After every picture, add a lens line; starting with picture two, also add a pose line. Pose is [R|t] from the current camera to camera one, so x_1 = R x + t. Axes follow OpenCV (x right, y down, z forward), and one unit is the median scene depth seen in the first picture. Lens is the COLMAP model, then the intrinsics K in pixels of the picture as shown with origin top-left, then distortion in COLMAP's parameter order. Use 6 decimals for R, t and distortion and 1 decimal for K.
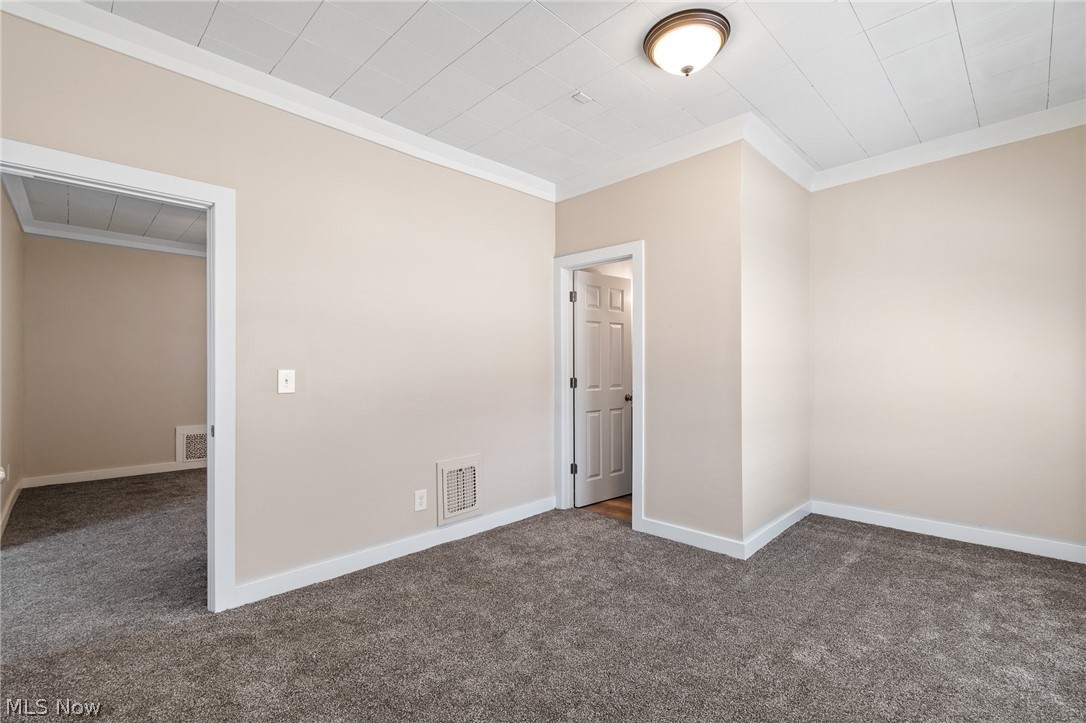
lens RADIAL K [[485.1, 0, 545.6], [0, 485.1, 363.5], [0, 0, 1]] dist [-0.000818, -0.000412]
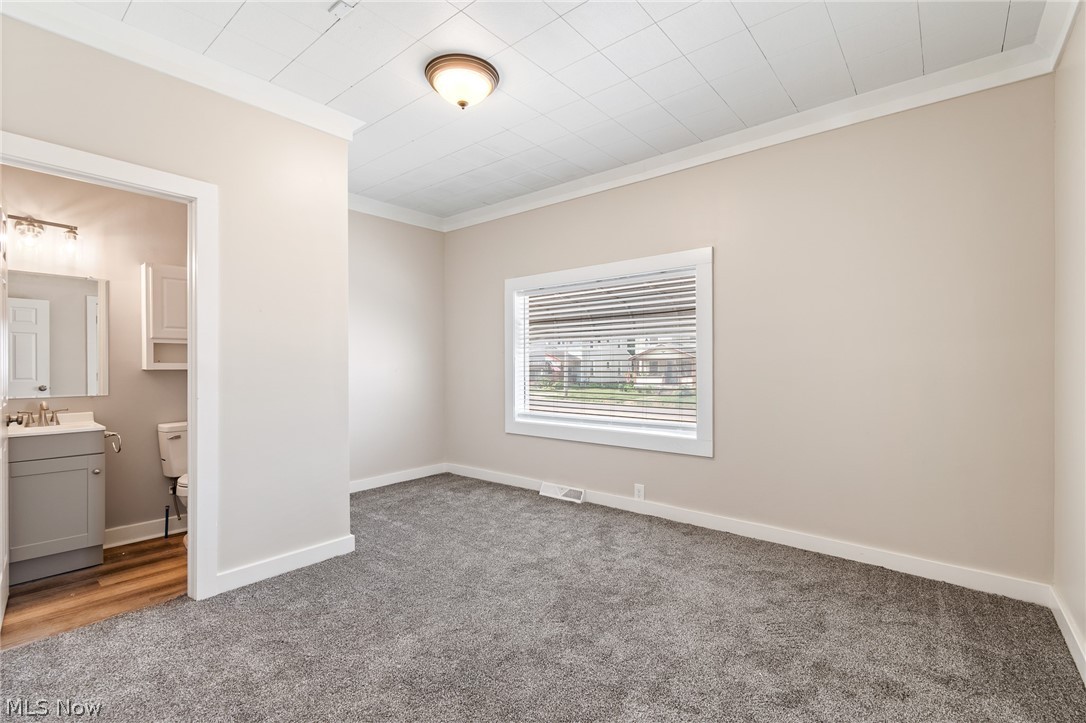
lens RADIAL K [[485.1, 0, 544.0], [0, 485.1, 364.9], [0, 0, 1]] dist [-0.000818, -0.000412]
pose [[-0.088769, 0.005415, 0.996038, -0.620260], [-0.003271, 0.999978, -0.005728, 0.014103], [-0.996047, -0.003767, -0.088749, 0.655424]]
